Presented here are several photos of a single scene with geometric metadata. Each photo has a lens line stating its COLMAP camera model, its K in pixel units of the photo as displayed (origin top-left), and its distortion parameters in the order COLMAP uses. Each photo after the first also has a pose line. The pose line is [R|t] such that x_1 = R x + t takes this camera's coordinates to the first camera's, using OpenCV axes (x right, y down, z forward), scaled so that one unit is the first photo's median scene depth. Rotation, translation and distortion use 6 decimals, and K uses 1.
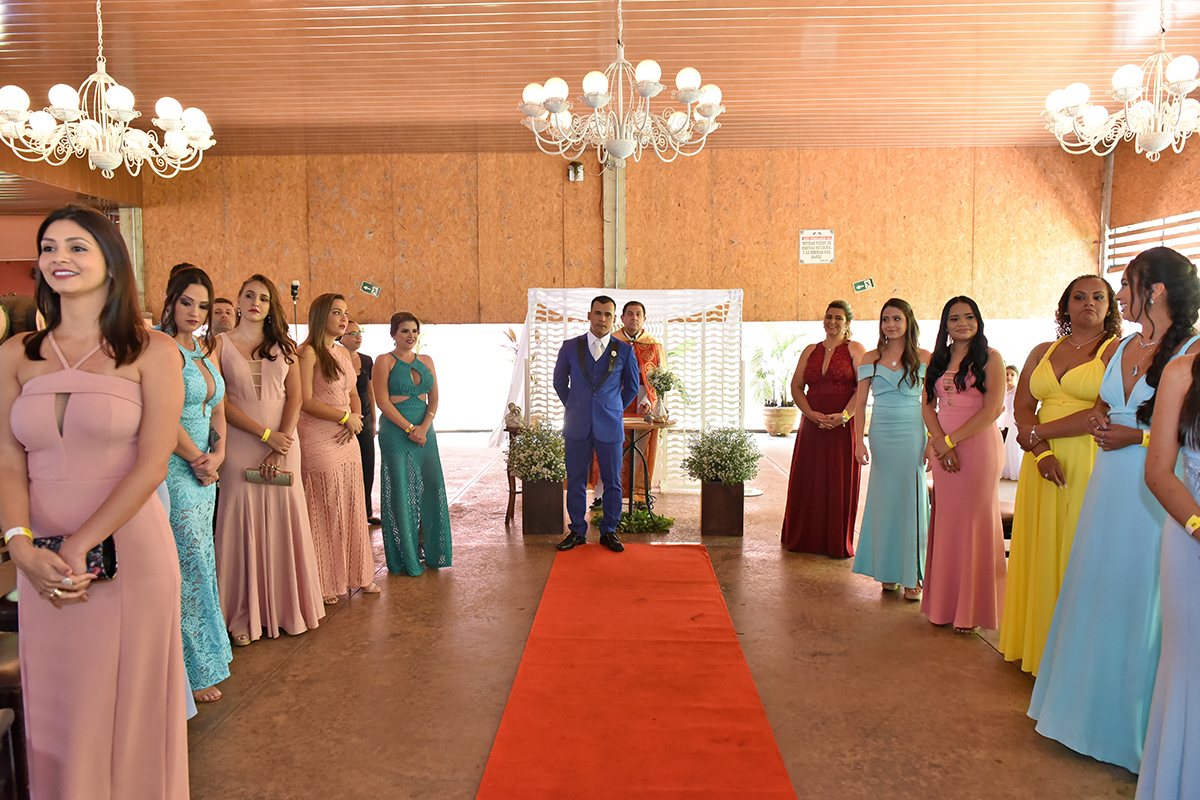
lens RADIAL K [[816.4, 0, 600.0], [0, 816.4, 400.0], [0, 0, 1]] dist [-0.012694, -0.004120]
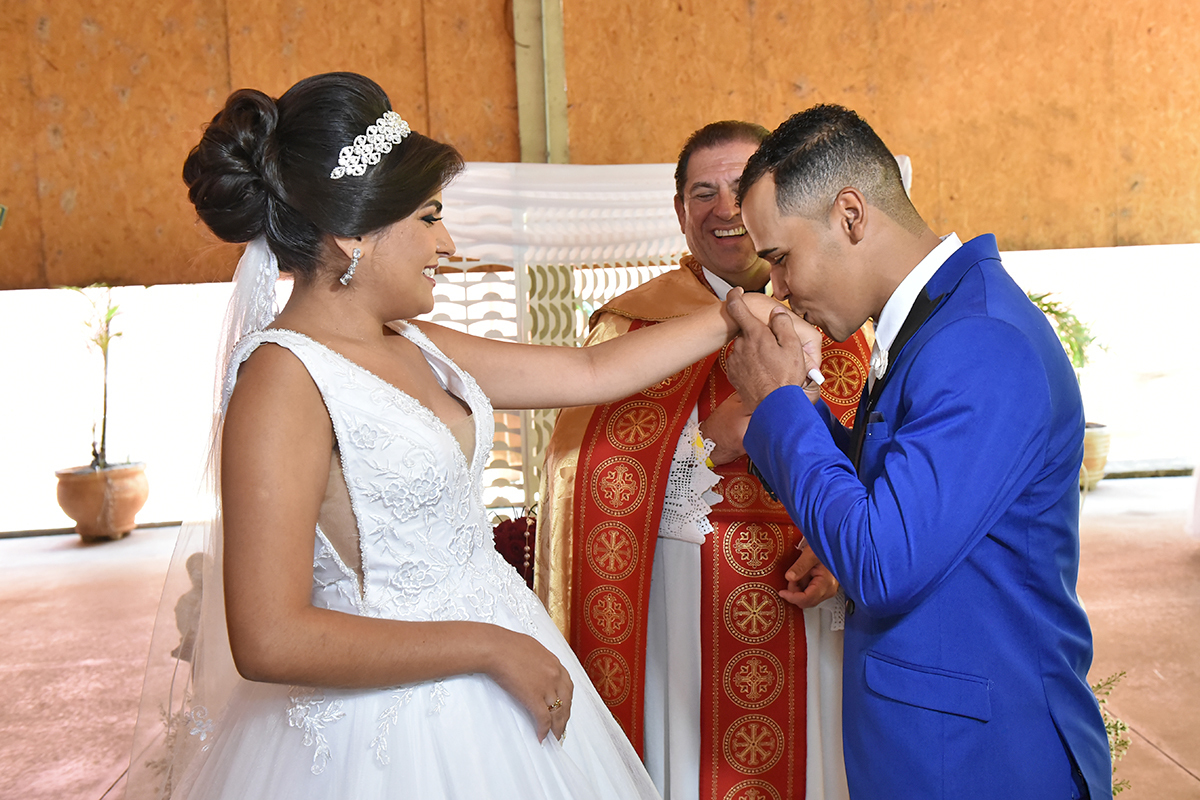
lens RADIAL K [[1232.8, 0, 668.4], [0, 1232.8, 402.4], [0, 0, 1]] dist [-0.016961, -0.001531]
pose [[0.992637, -0.043083, 0.113206, 0.003134], [0.042288, 0.999061, 0.009416, -0.025055], [-0.113505, -0.004559, 0.993527, 0.314634]]
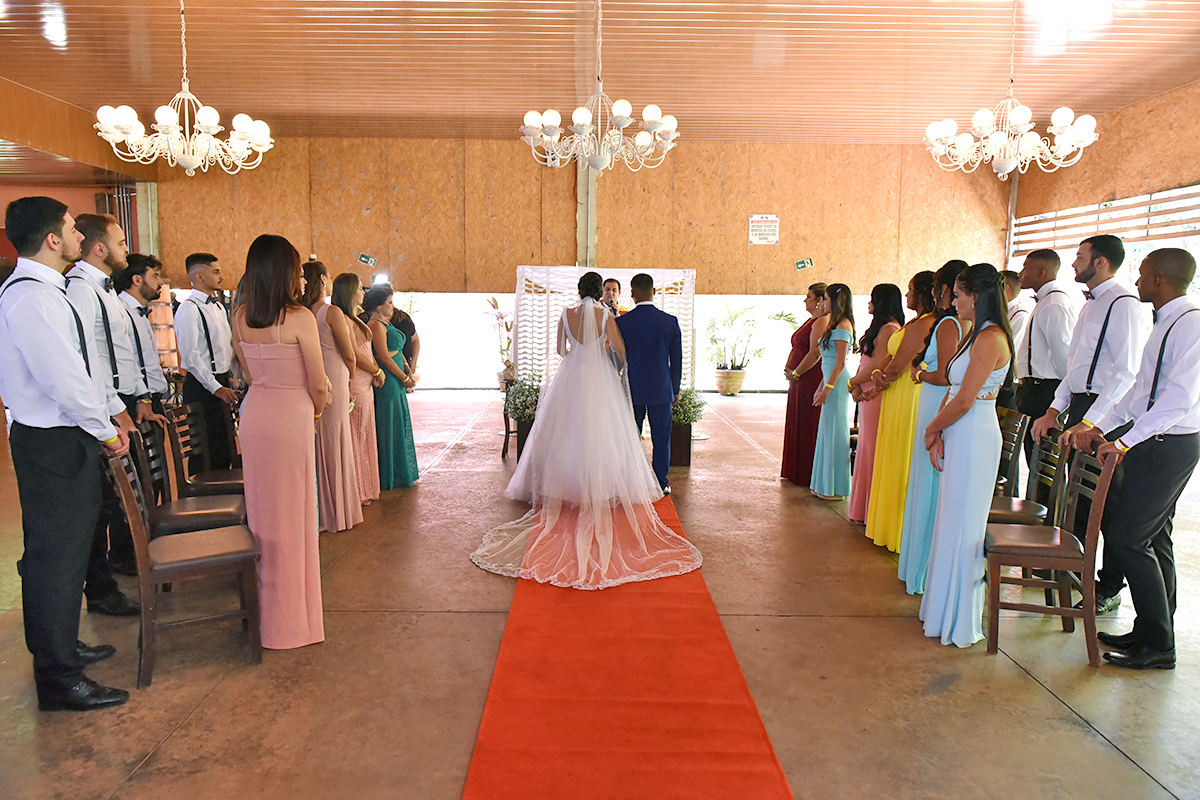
lens RADIAL K [[816.4, 0, 600.0], [0, 816.4, 400.0], [0, 0, 1]] dist [-0.012694, -0.004120]
pose [[0.998922, 0.008825, 0.045568, -0.013076], [-0.010639, 0.999154, 0.039715, 0.007471], [-0.045179, -0.040157, 0.998171, -0.137264]]
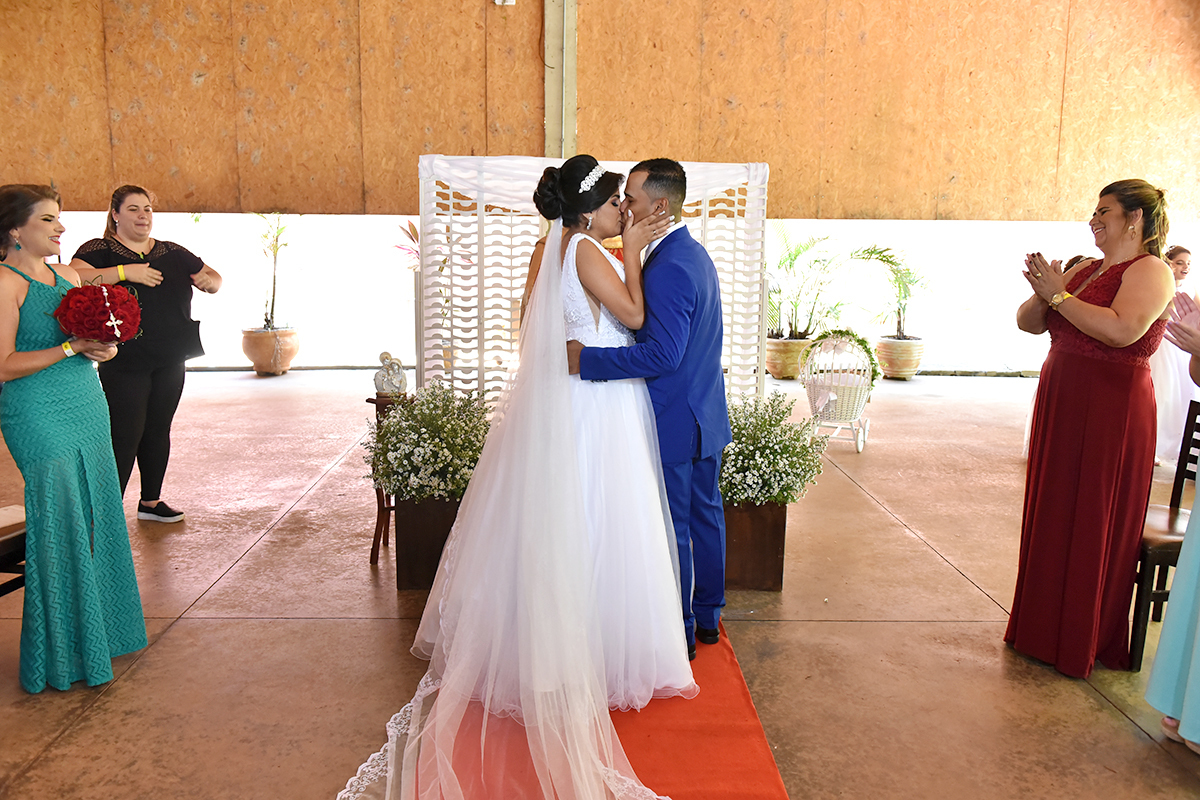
lens RADIAL K [[935.1, 0, 600.0], [0, 935.1, 400.0], [0, 0, 1]] dist [-0.021185, -0.003051]
pose [[0.997895, 0.005402, 0.064620, 0.001580], [-0.011631, 0.995275, 0.096400, -0.015842], [-0.063794, -0.096948, 0.993243, 0.189449]]
